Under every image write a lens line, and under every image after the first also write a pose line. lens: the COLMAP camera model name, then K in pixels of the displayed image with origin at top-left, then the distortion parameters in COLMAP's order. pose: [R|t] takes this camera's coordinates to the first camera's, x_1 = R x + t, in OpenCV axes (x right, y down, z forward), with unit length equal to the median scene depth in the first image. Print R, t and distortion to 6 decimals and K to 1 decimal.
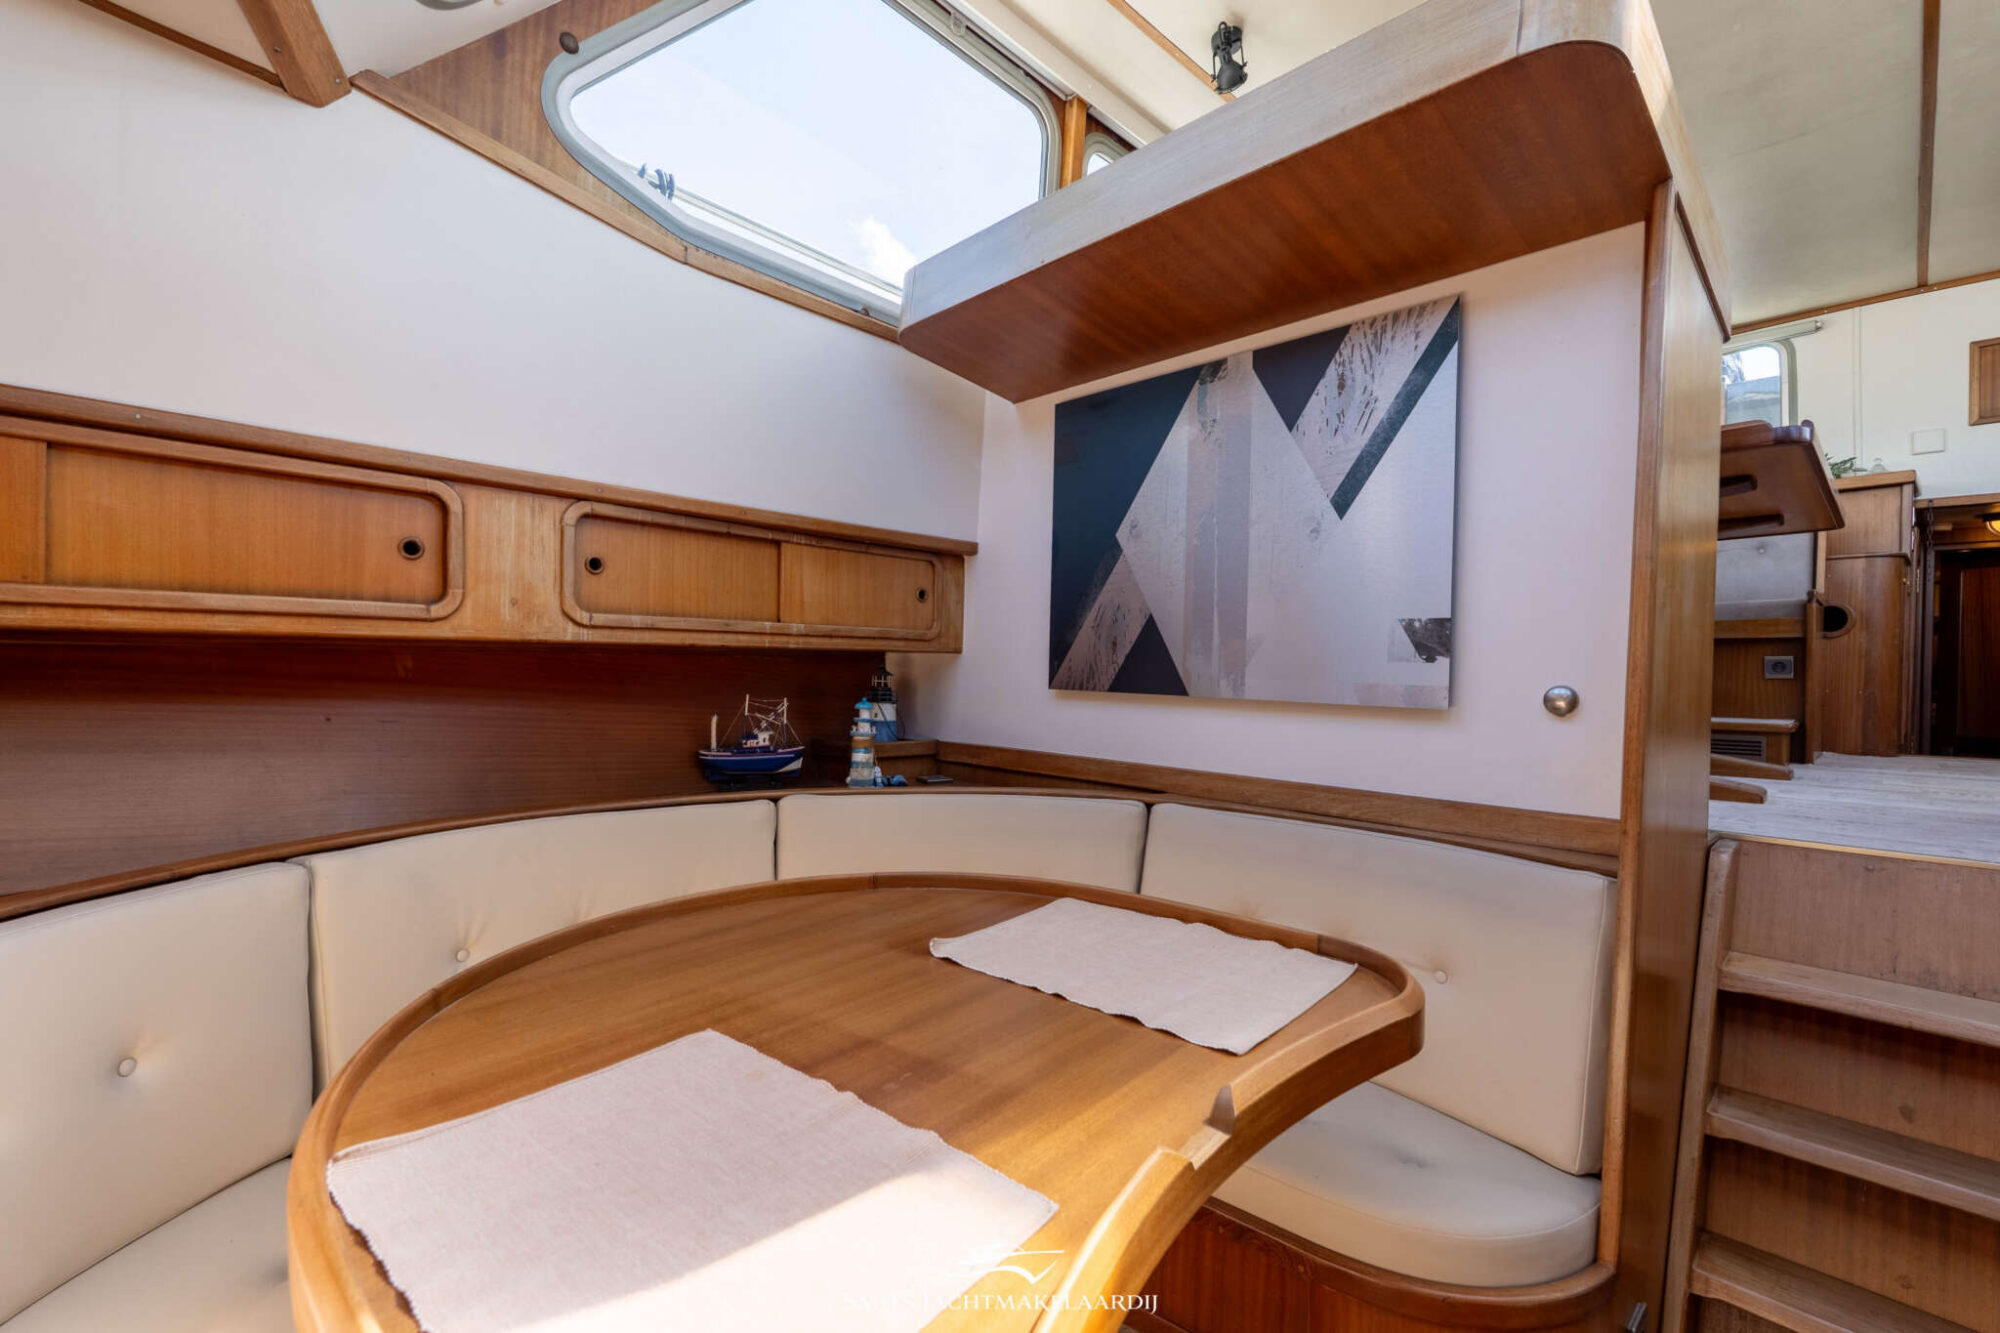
lens RADIAL K [[879.2, 0, 996.7], [0, 879.2, 666.5], [0, 0, 1]] dist [-0.004963, 0.000752]
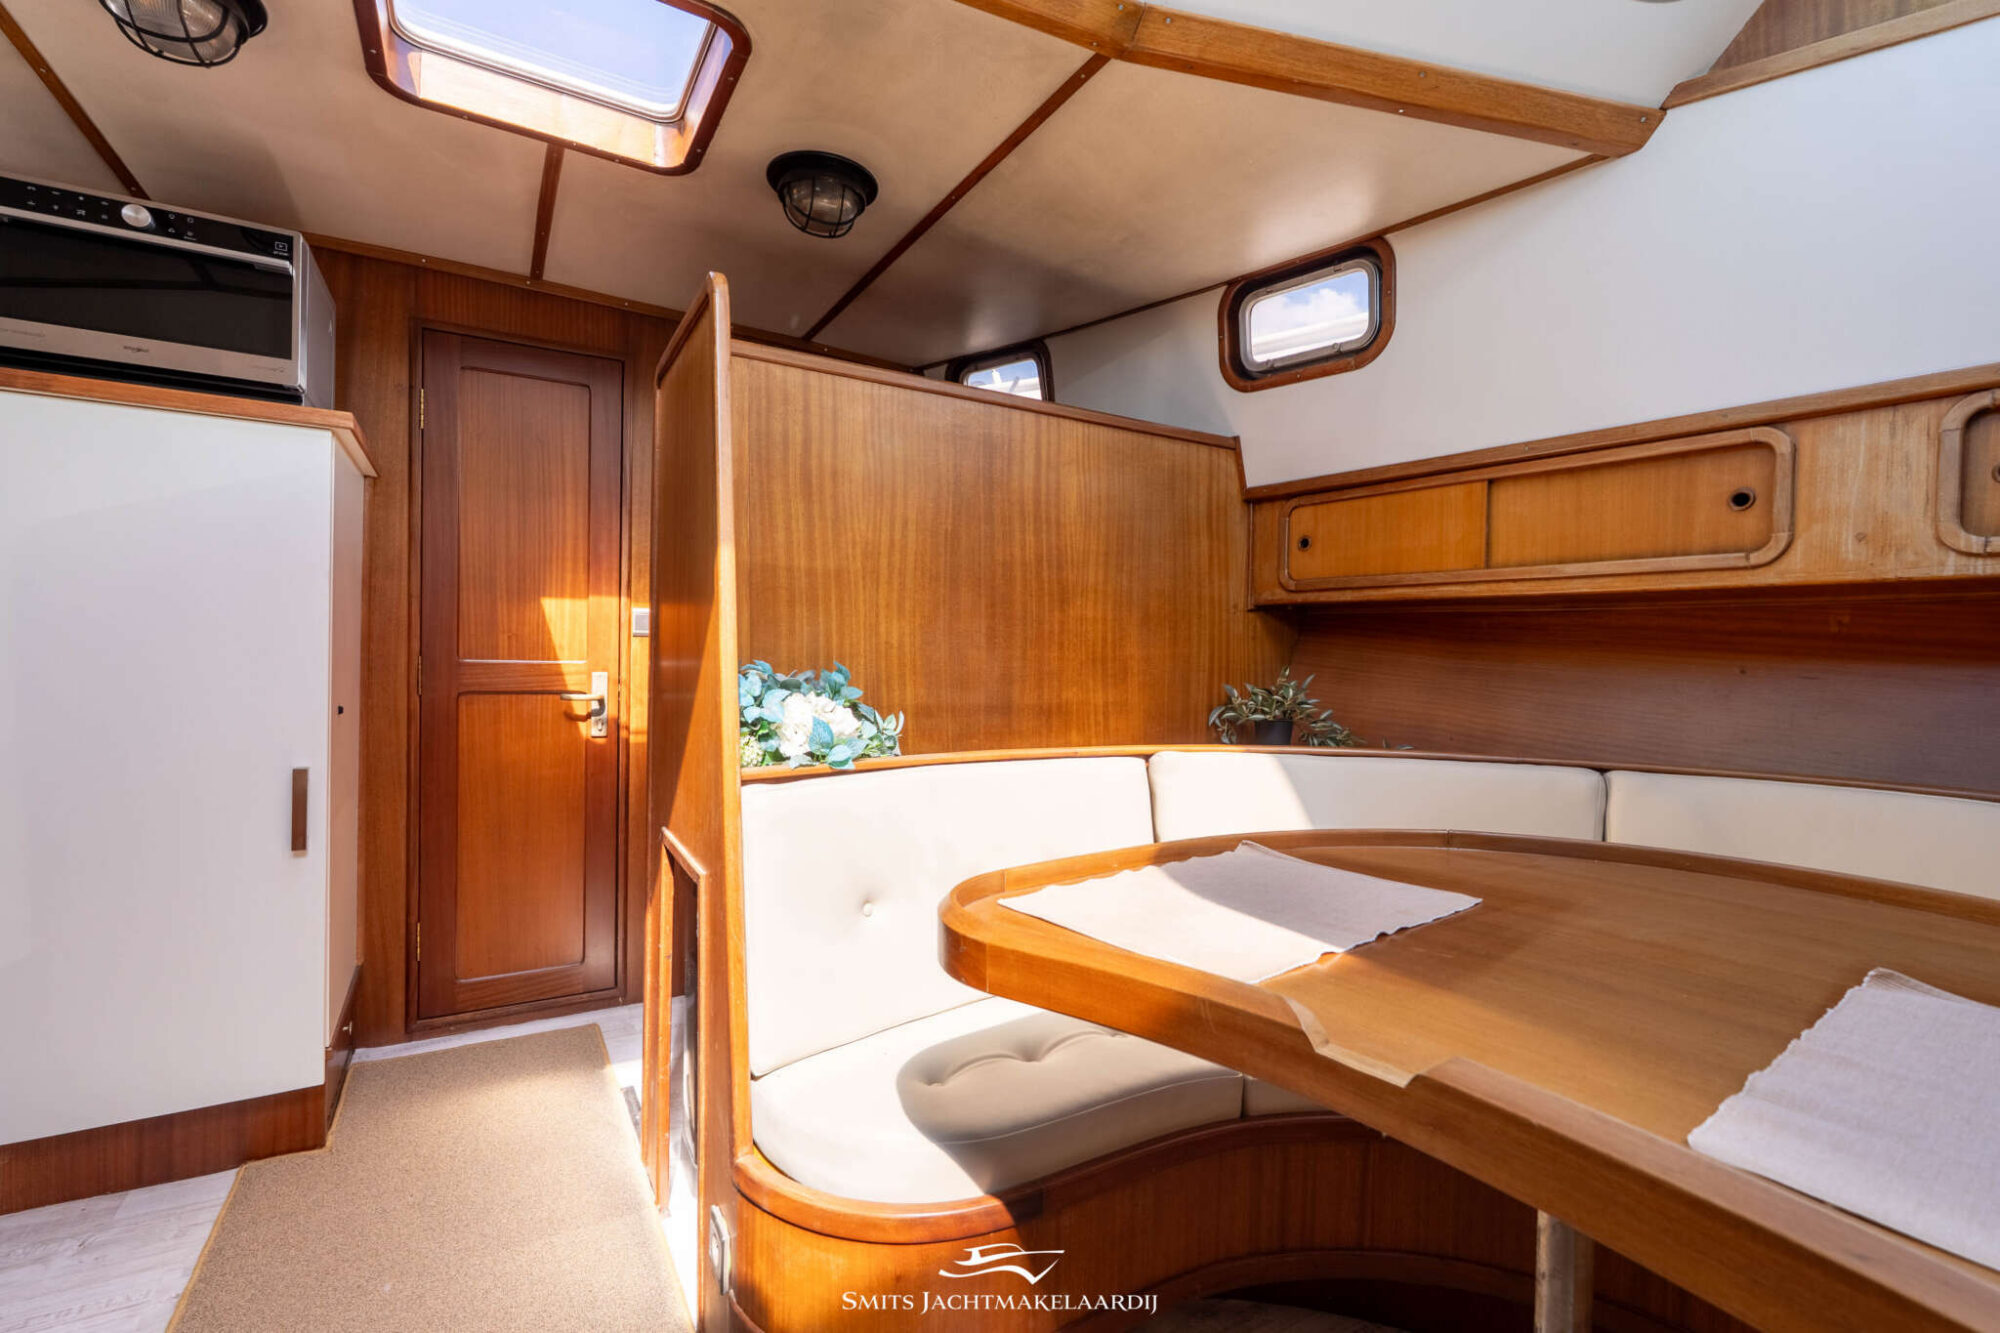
lens RADIAL K [[879.2, 0, 996.7], [0, 879.2, 666.5], [0, 0, 1]] dist [-0.004963, 0.000752]
pose [[-0.234253, -0.002711, -0.972172, 0.483342], [-0.025218, 0.999677, 0.003289, 0.071432], [0.971848, 0.025287, -0.234246, 0.355430]]
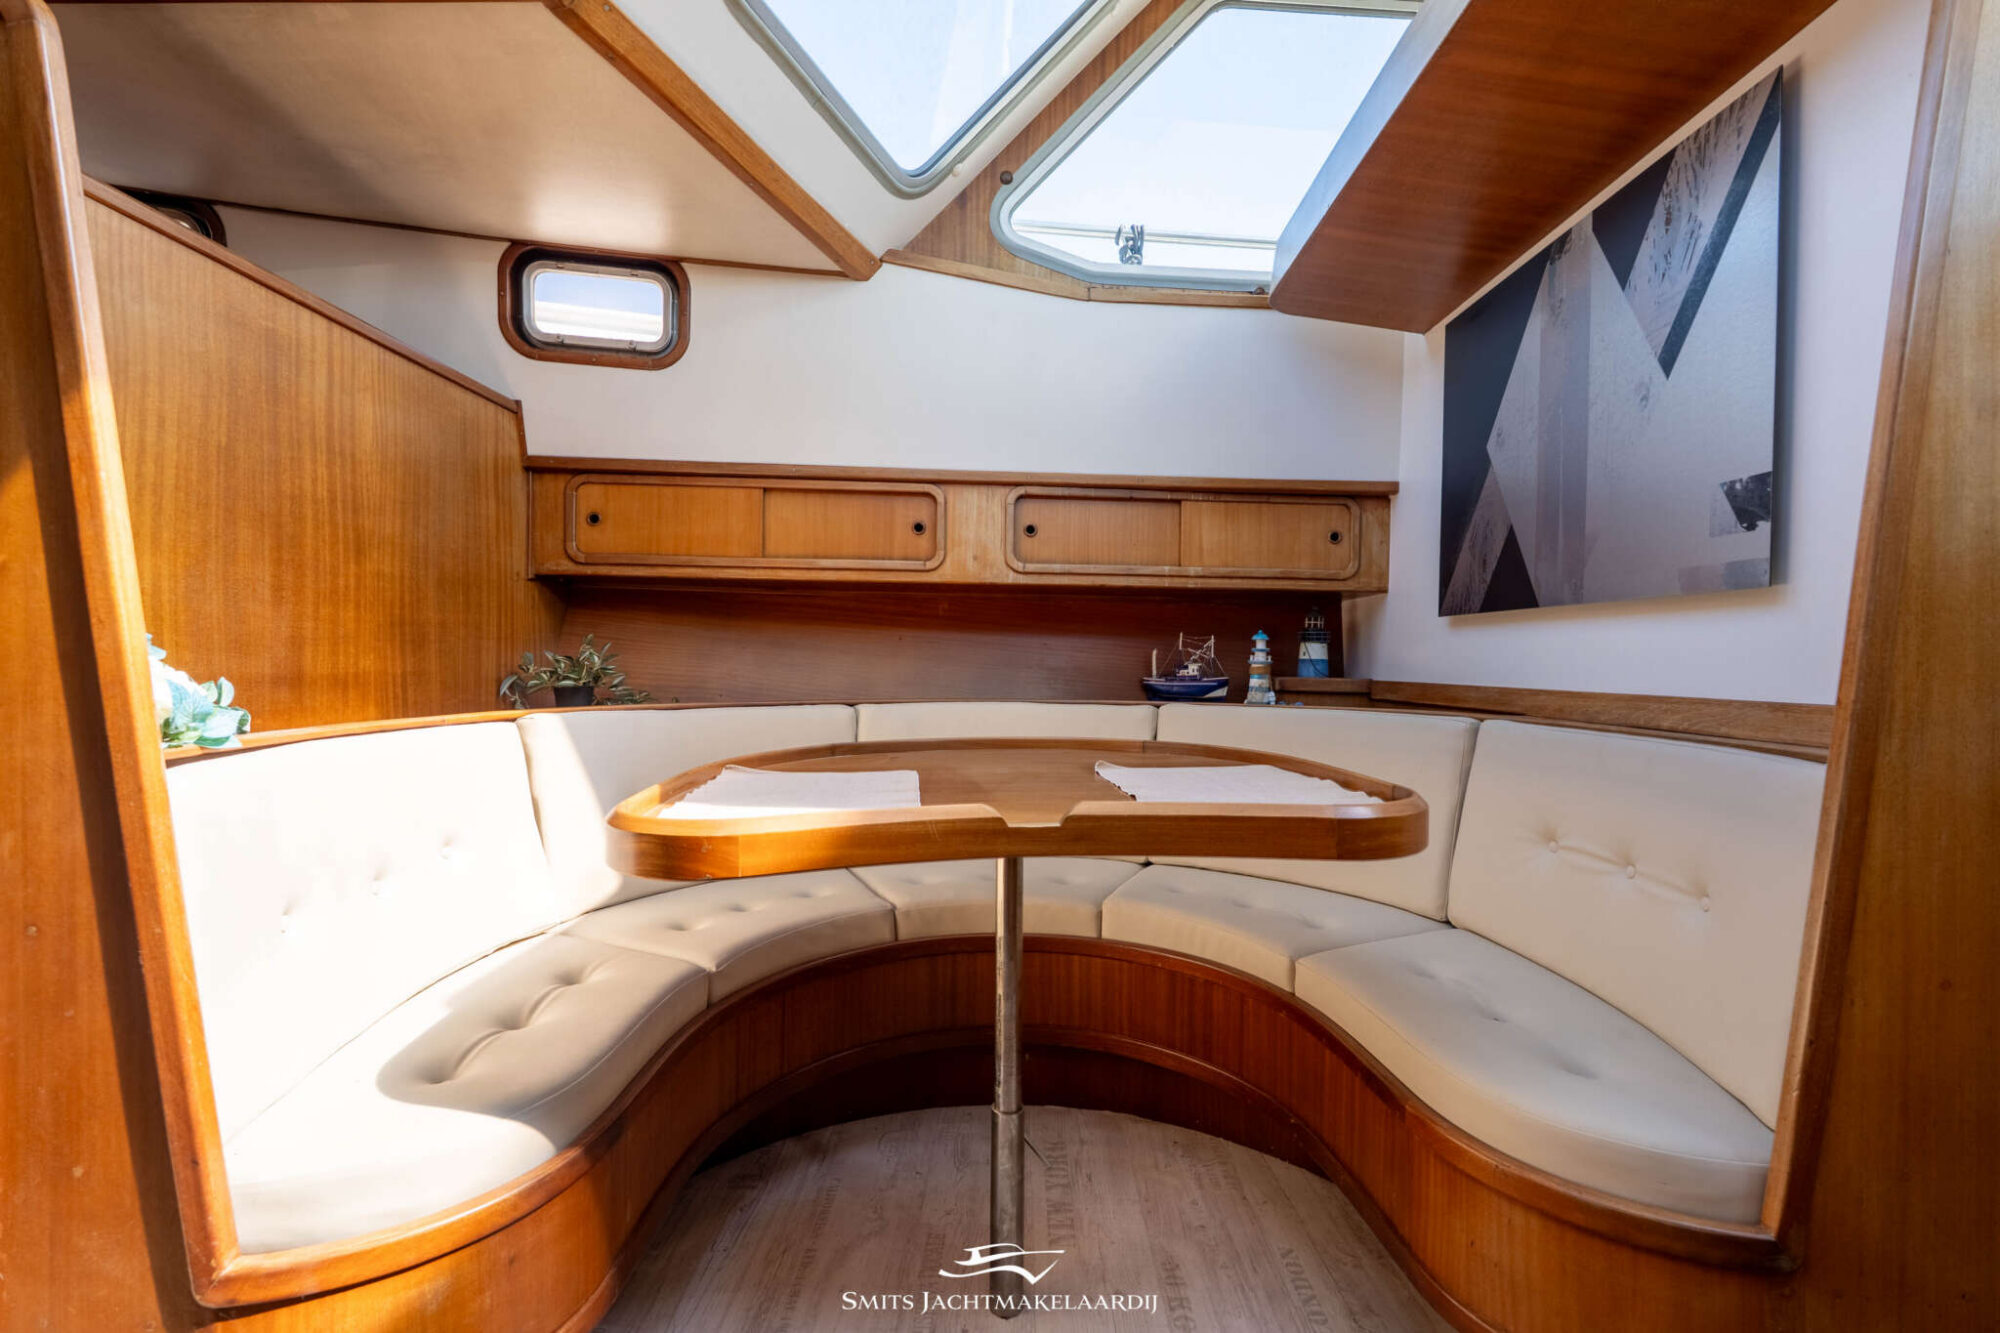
lens RADIAL K [[879.2, 0, 996.7], [0, 879.2, 666.5], [0, 0, 1]] dist [-0.004963, 0.000752]
pose [[0.709530, -0.000985, -0.704674, 0.531298], [-0.005880, 0.999956, -0.007318, 0.121205], [0.704651, 0.009336, 0.709493, -0.053027]]
